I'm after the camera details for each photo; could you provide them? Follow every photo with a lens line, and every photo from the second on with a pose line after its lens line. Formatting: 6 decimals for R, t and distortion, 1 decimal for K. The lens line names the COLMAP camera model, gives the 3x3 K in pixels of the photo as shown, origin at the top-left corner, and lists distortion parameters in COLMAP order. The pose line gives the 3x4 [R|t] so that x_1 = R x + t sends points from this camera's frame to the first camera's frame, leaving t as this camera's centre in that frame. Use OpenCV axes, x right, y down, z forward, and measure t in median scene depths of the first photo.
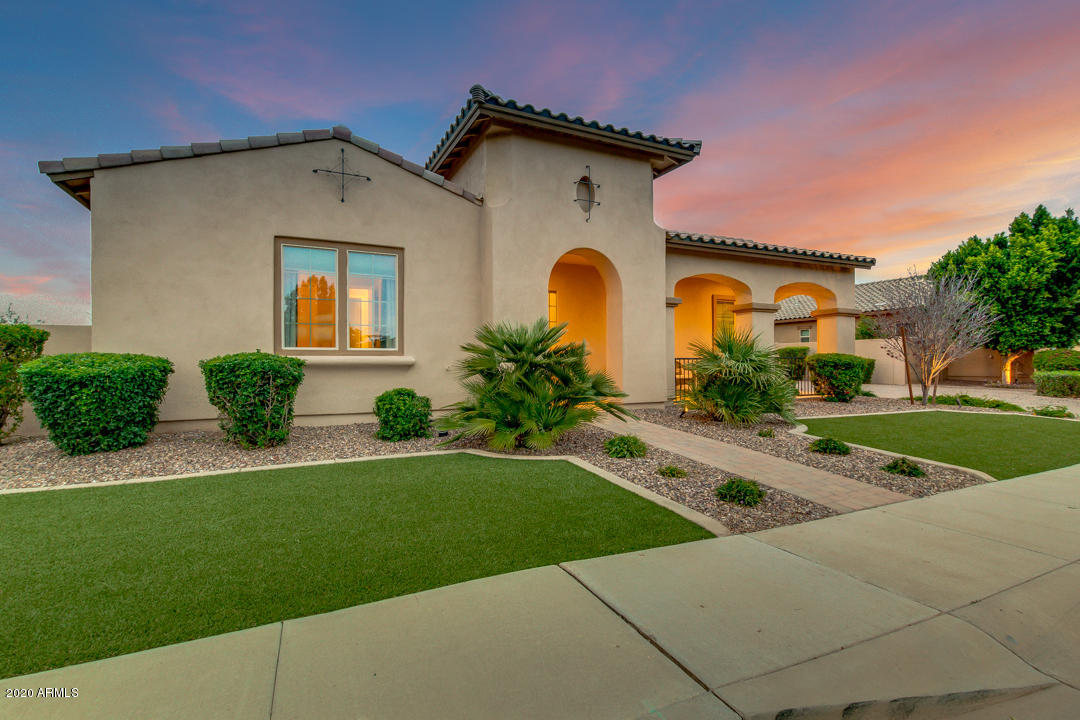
lens RADIAL K [[493.5, 0, 542.7], [0, 493.5, 362.0], [0, 0, 1]] dist [0.000049, -0.000172]
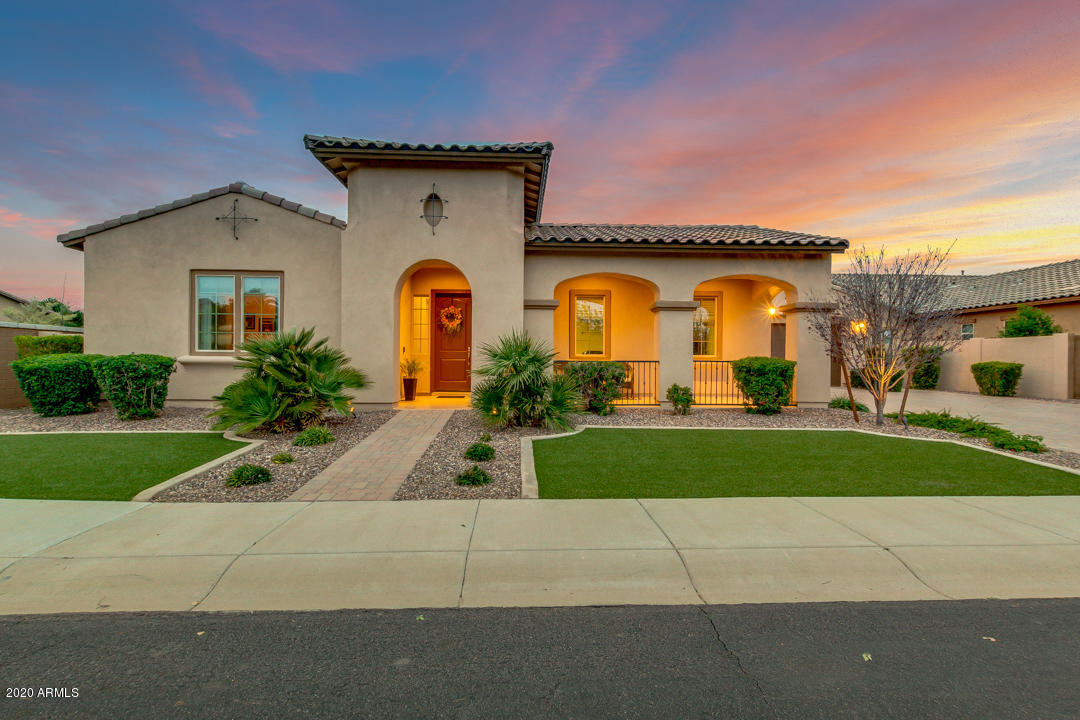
lens RADIAL K [[493.5, 0, 545.0], [0, 493.5, 360.0], [0, 0, 1]] dist [0.000049, -0.000172]
pose [[0.920972, 0.010335, -0.389492, 0.752615], [-0.011333, 0.999936, -0.000265, -0.010493], [0.389465, 0.004658, 0.921030, 0.093937]]
